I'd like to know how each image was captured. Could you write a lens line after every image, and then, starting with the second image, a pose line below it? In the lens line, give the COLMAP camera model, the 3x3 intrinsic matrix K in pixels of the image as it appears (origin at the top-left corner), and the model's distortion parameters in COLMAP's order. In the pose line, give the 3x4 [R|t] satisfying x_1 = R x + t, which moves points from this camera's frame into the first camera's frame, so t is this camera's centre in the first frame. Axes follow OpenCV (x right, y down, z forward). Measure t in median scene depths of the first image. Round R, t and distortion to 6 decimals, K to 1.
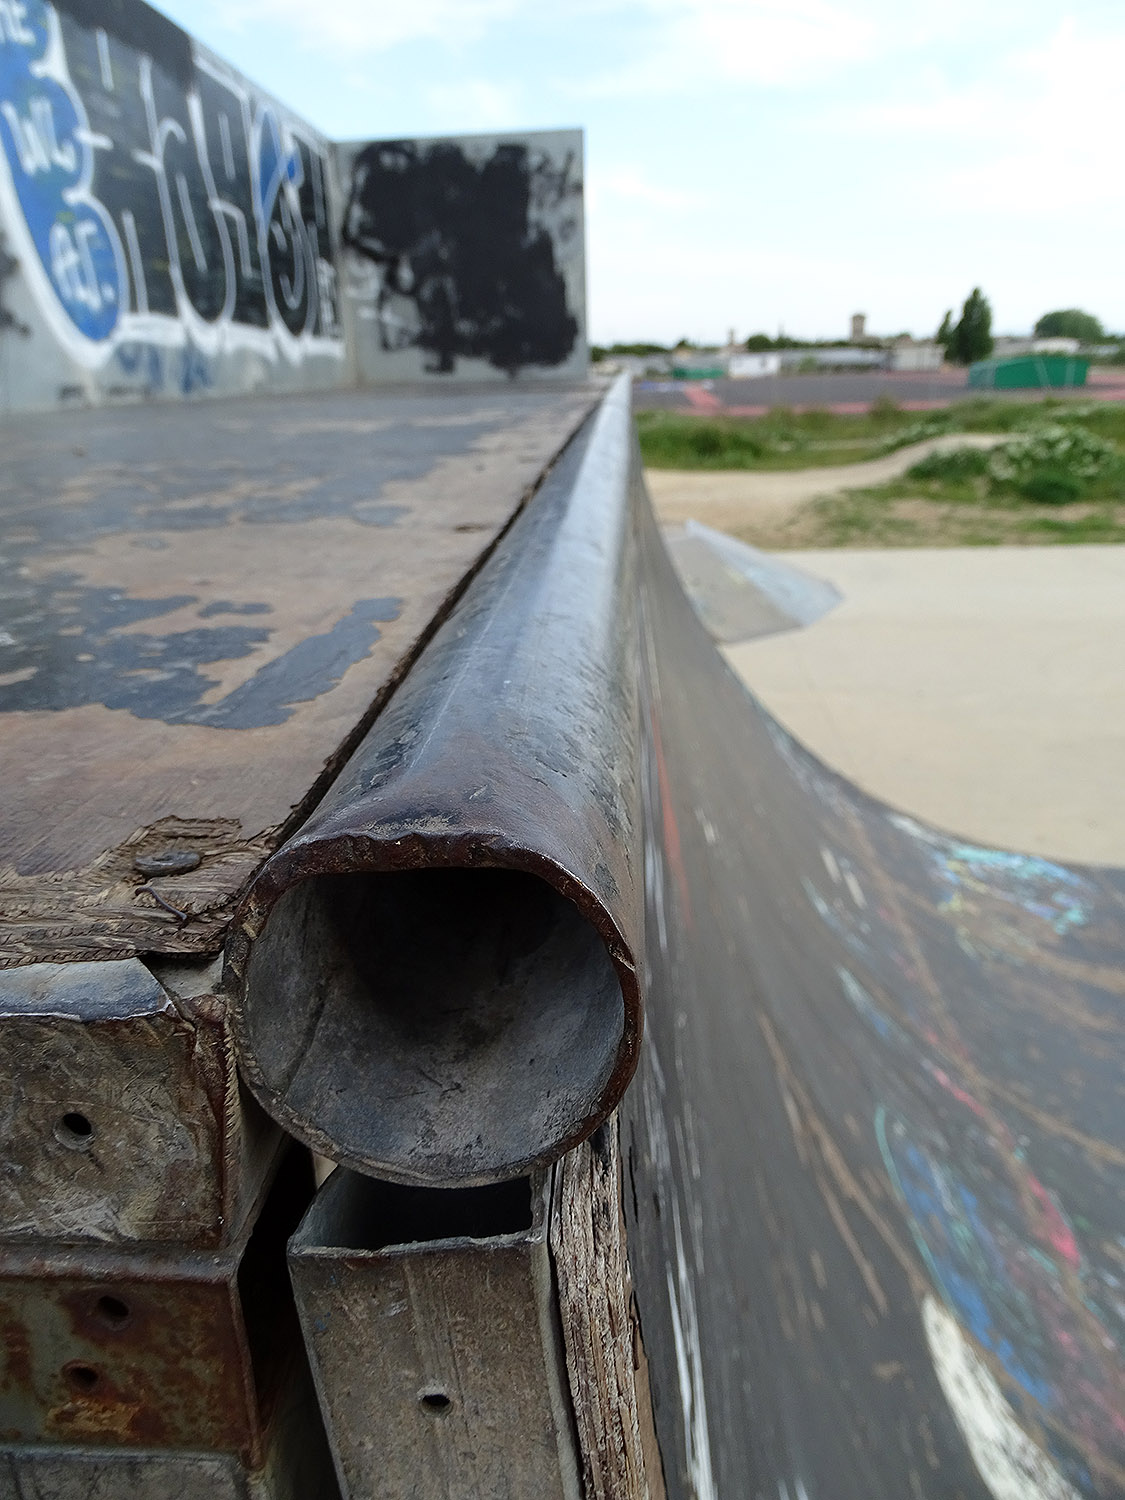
lens RADIAL K [[1053.8, 0, 564.1], [0, 1053.8, 746.7], [0, 0, 1]] dist [-0.011602, 0.004212]
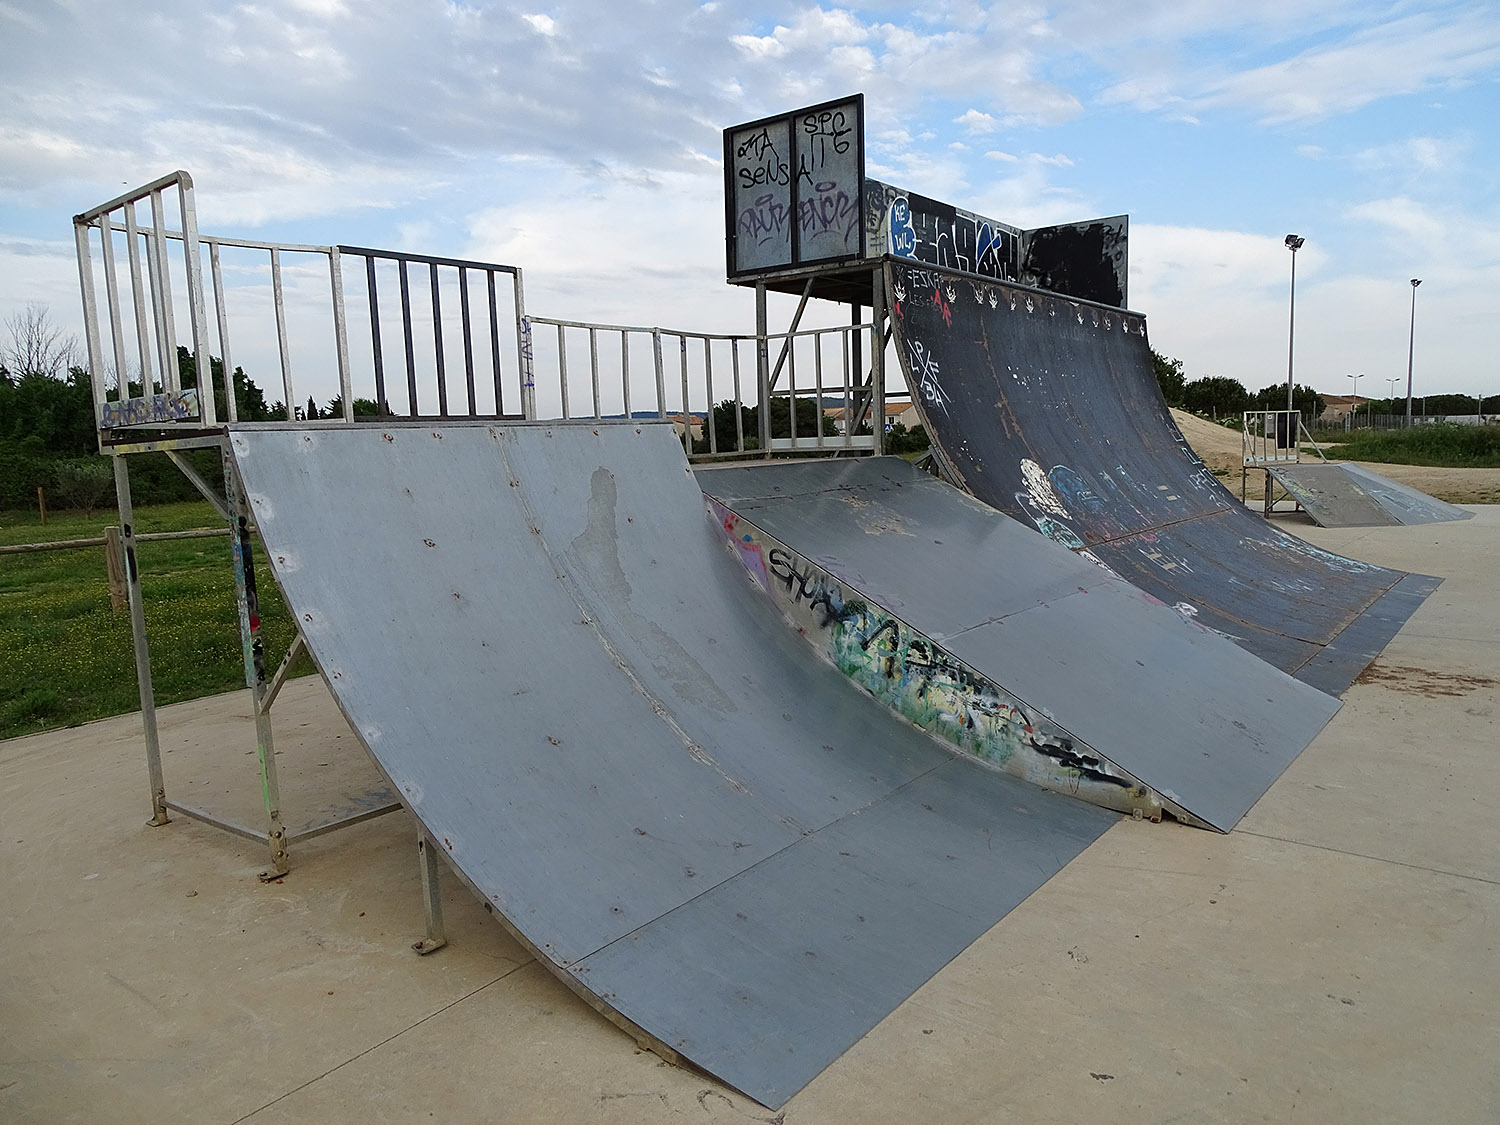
lens RADIAL K [[1053.8, 0, 749.9], [0, 1053.8, 566.0], [0, 0, 1]] dist [-0.011602, 0.004212]
pose [[0.825431, 0.072967, -0.559767, 0.683114], [-0.188691, 0.970238, -0.151769, 0.673835], [0.532033, 0.230898, 0.814633, -1.155427]]
